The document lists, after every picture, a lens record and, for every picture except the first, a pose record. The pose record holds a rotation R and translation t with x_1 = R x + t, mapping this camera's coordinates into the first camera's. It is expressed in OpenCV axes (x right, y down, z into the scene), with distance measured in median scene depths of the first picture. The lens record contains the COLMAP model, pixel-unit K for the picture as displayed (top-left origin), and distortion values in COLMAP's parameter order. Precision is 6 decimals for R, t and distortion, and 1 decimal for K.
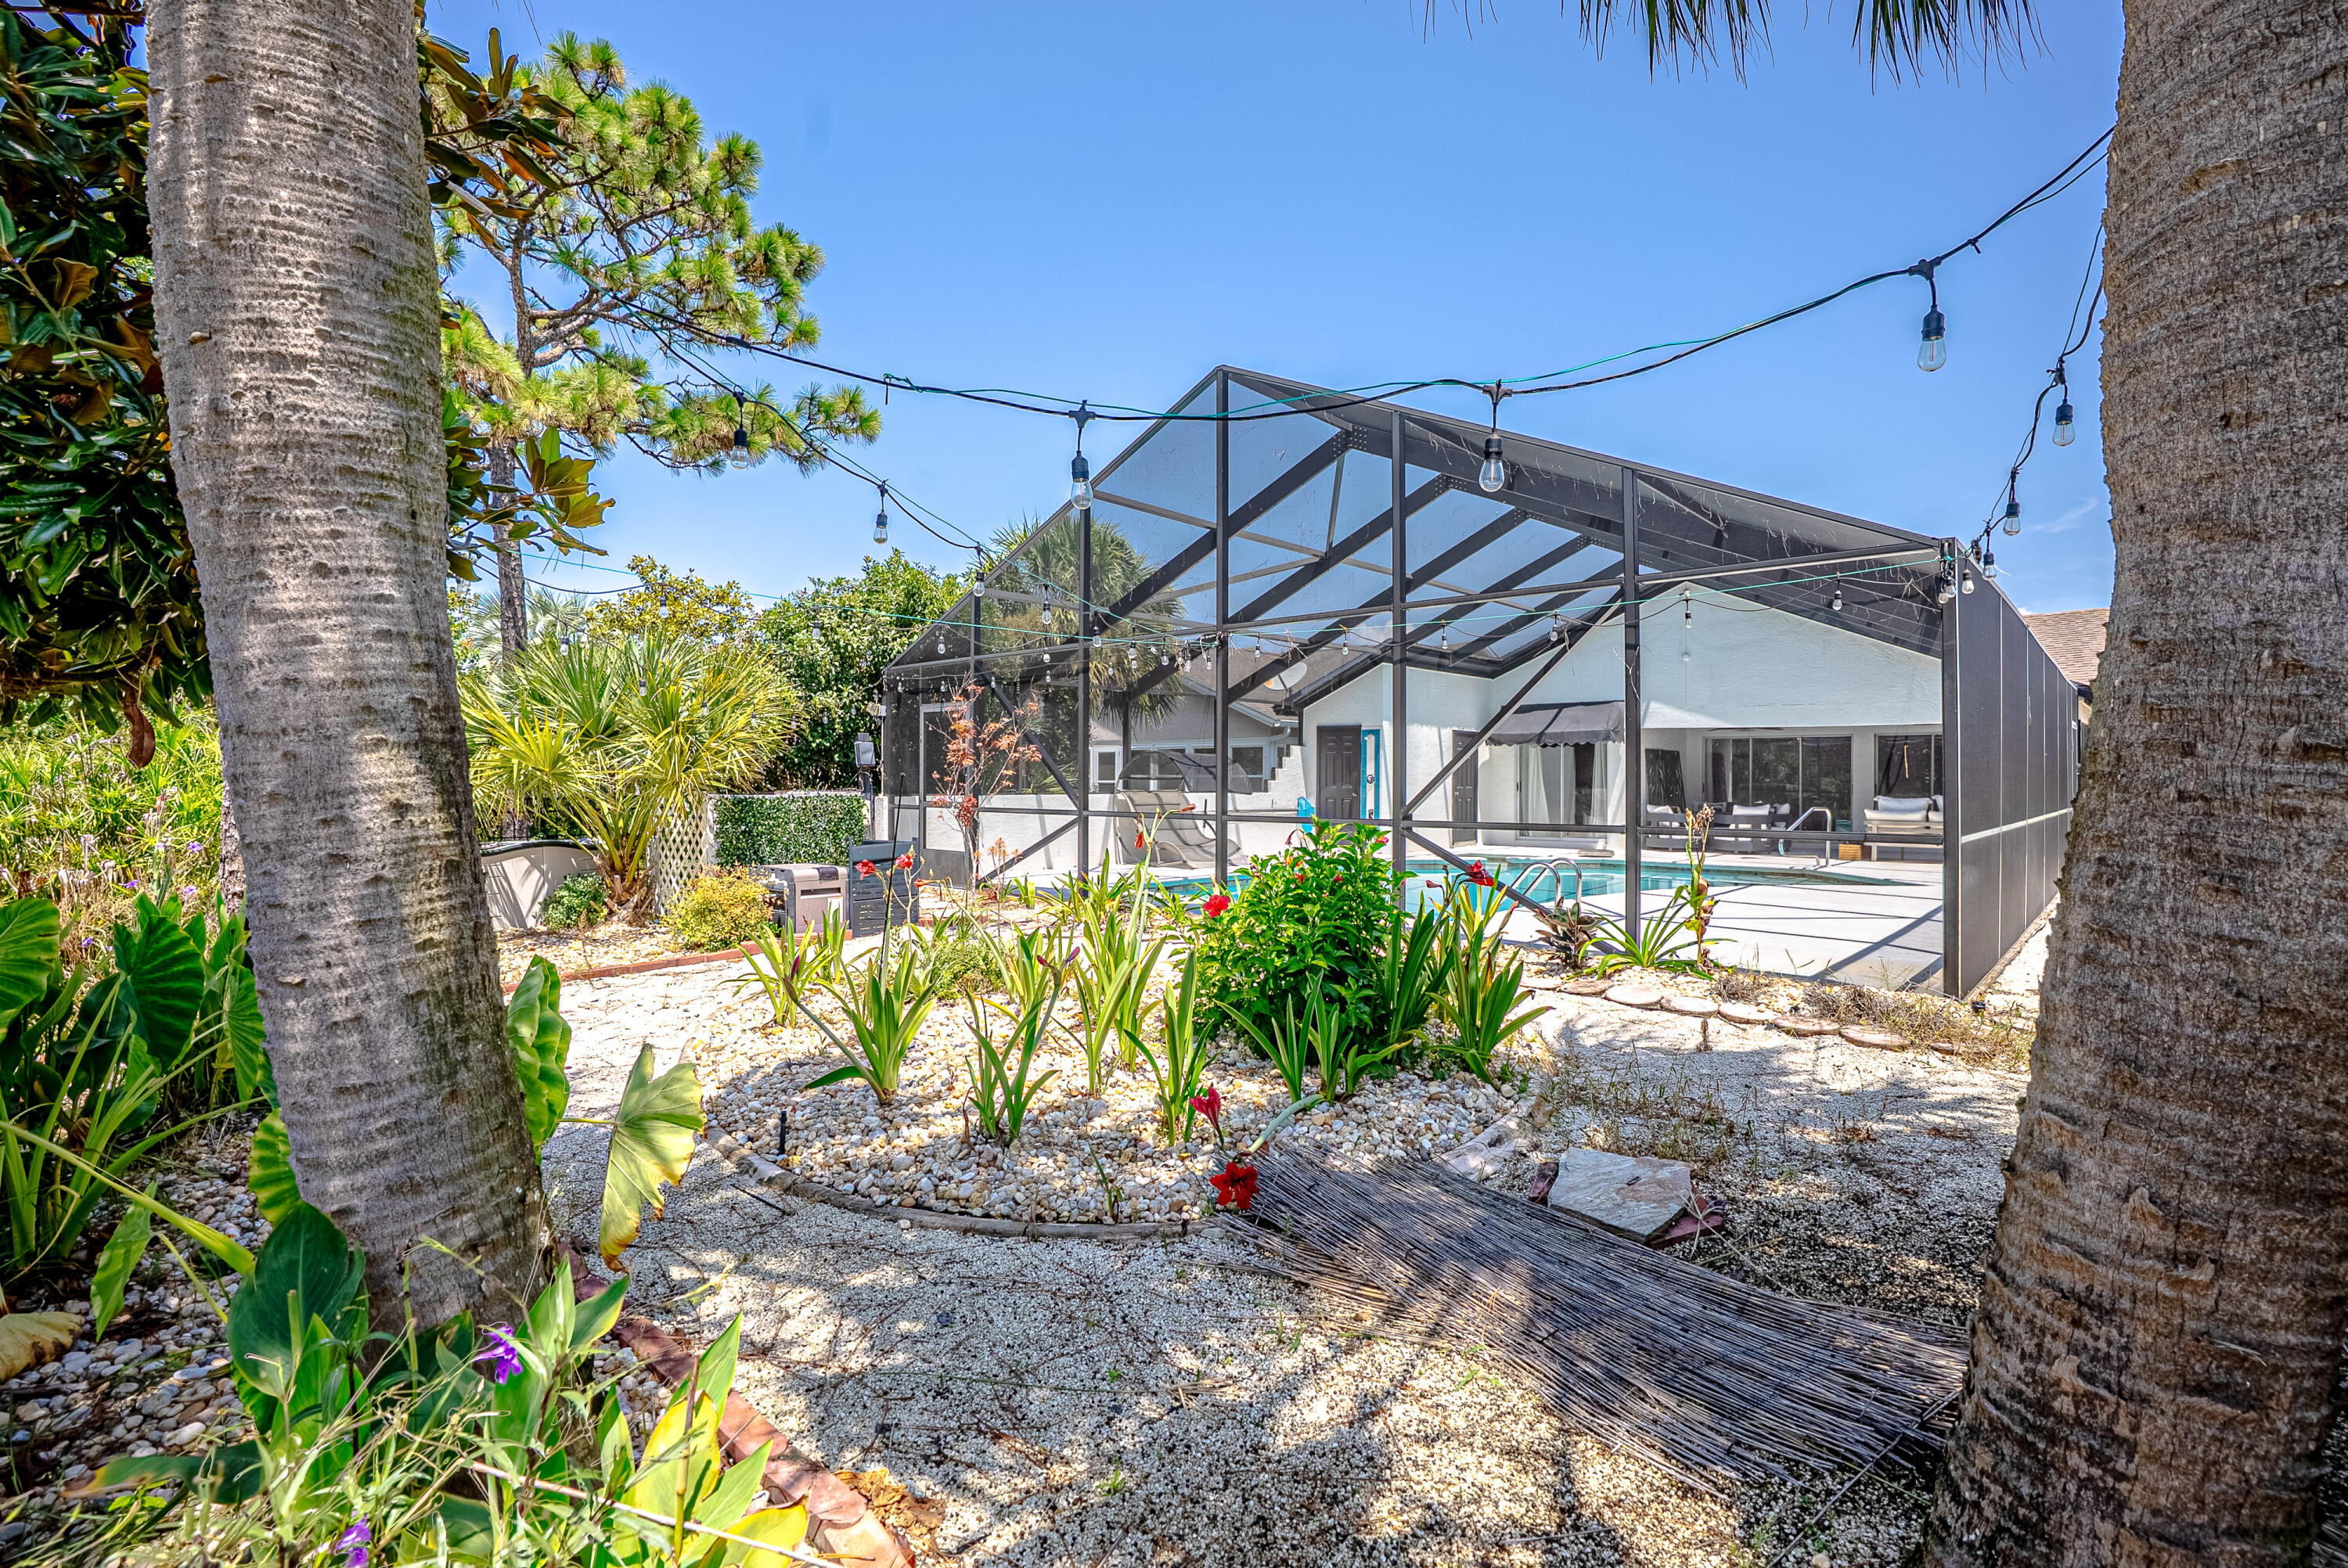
lens RADIAL K [[1095.1, 0, 1194.5], [0, 1095.1, 776.1], [0, 0, 1]] dist [-0.084036, 0.029894]
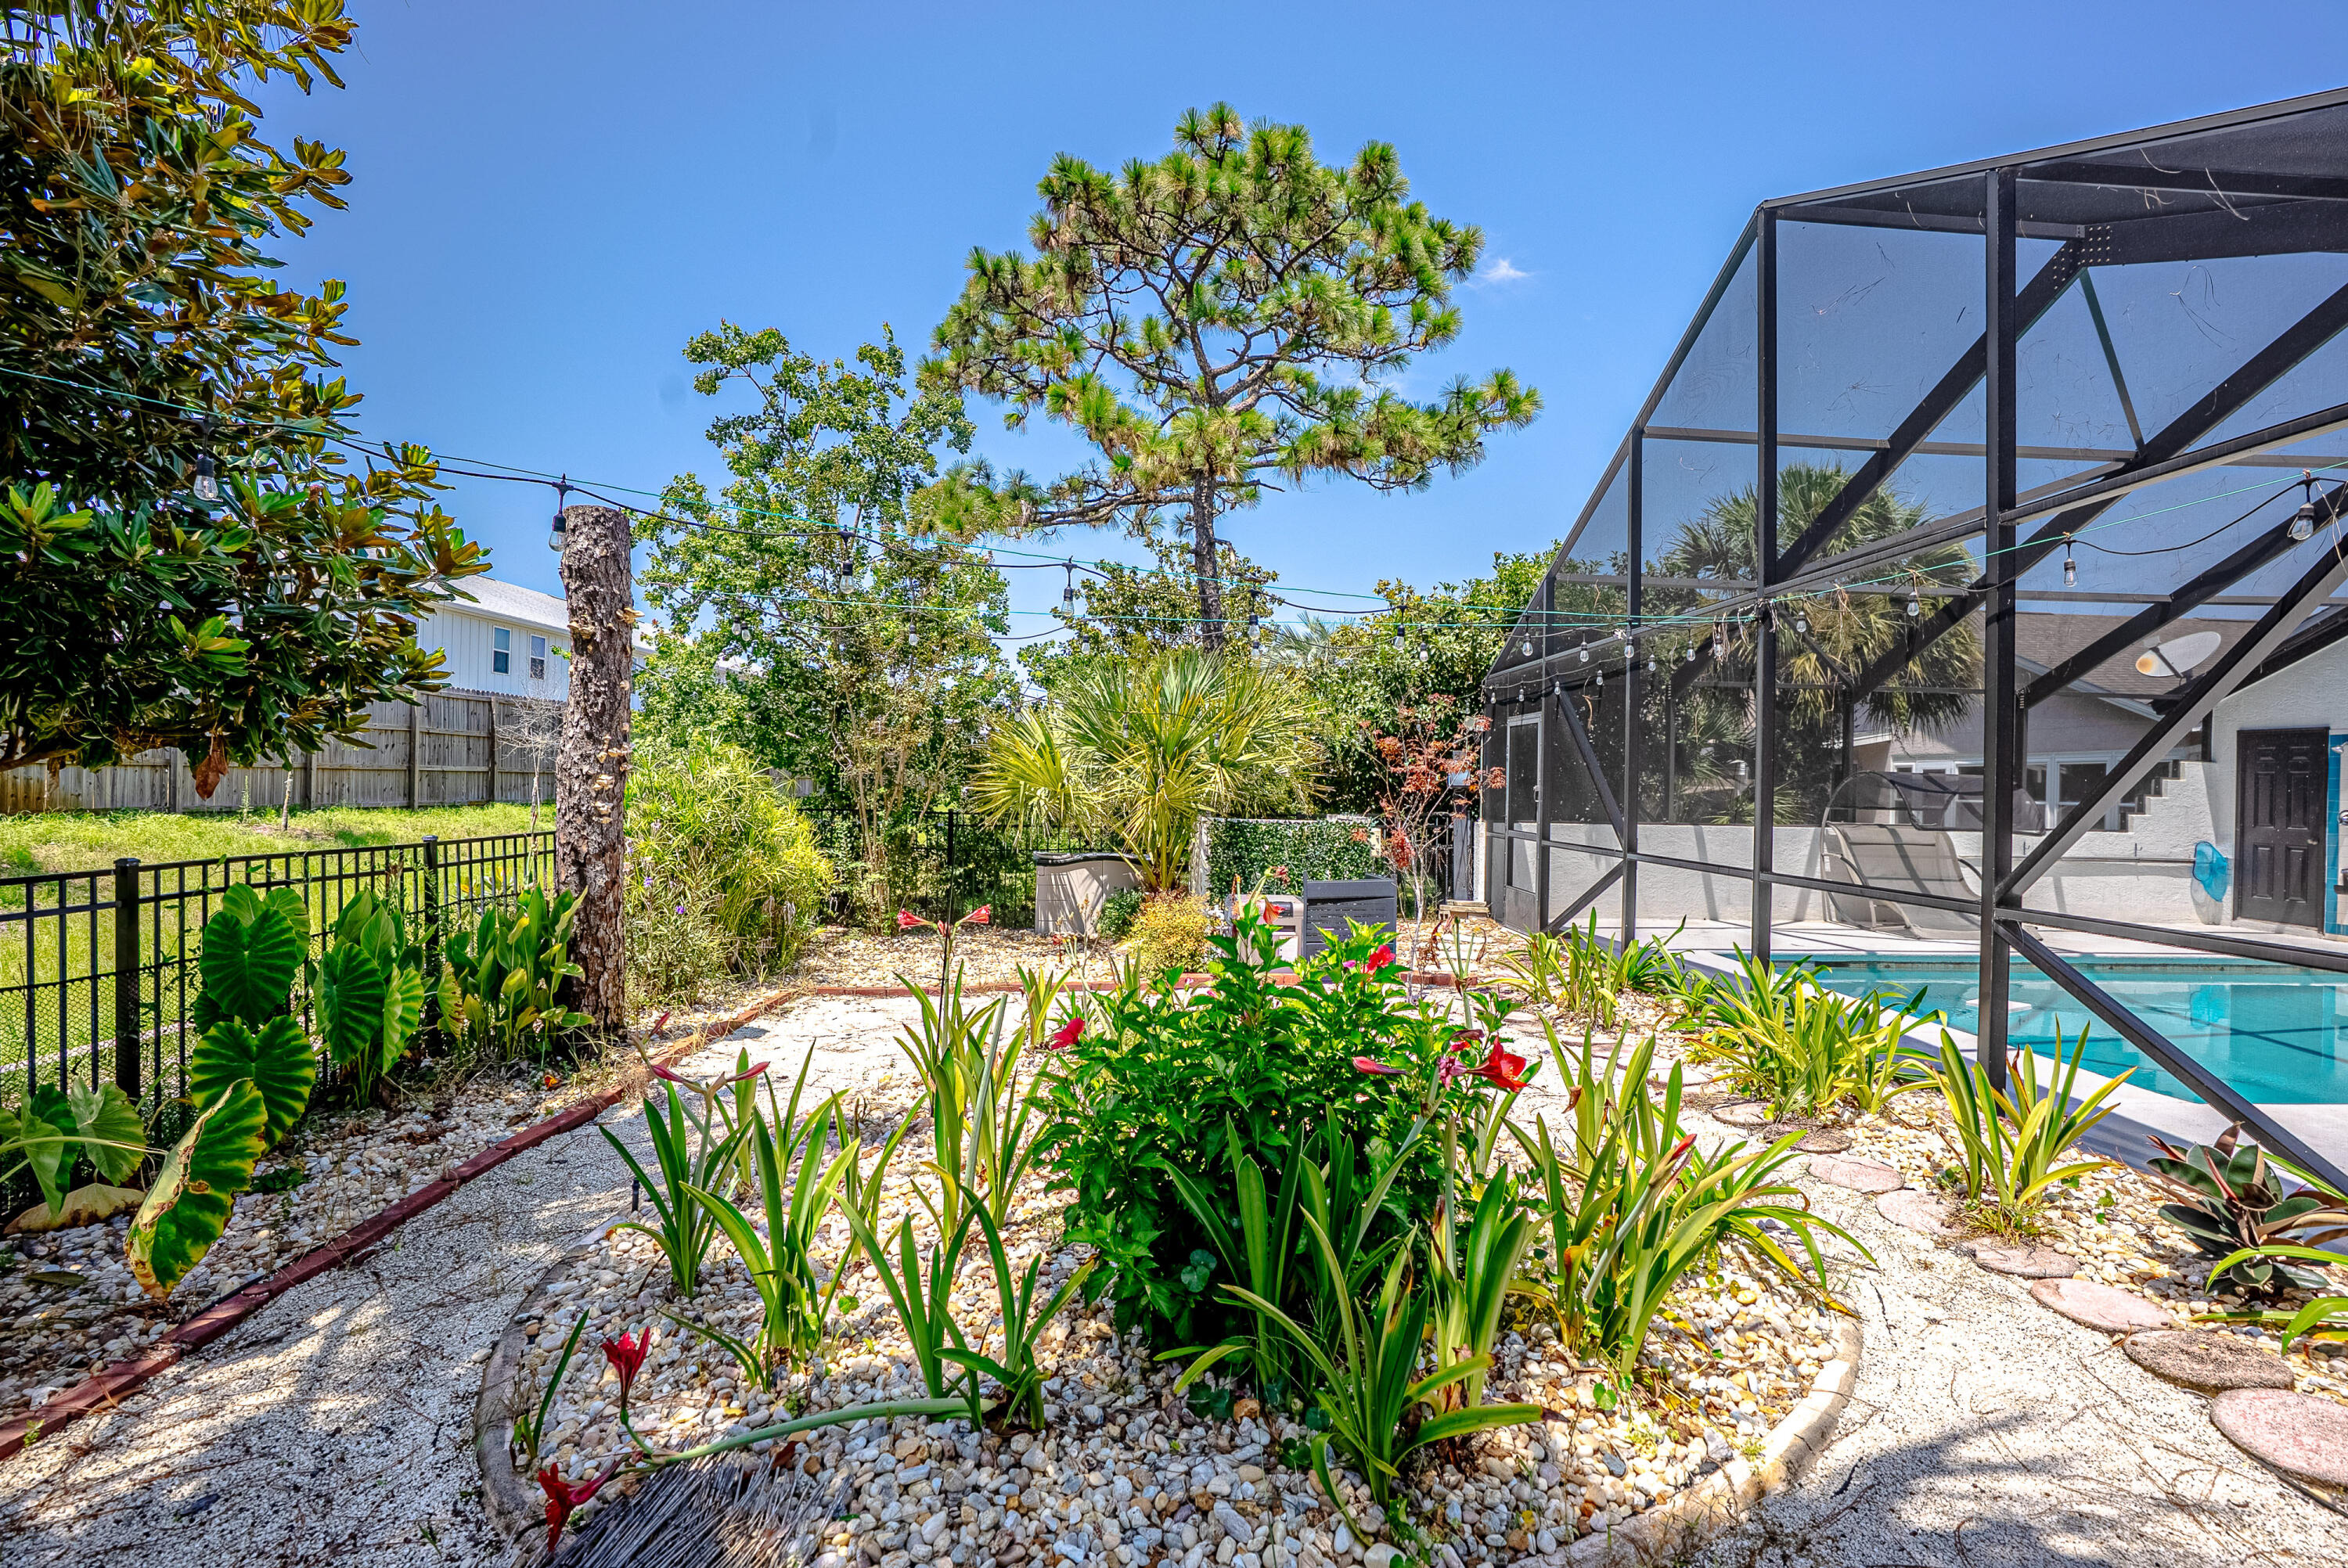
lens RADIAL K [[1095.1, 0, 1194.5], [0, 1095.1, 776.1], [0, 0, 1]] dist [-0.084036, 0.029894]
pose [[0.696697, 0.005783, -0.717343, 0.186300], [-0.014168, 0.999883, -0.005700, -0.010627], [0.717226, 0.014134, 0.696697, 0.217289]]
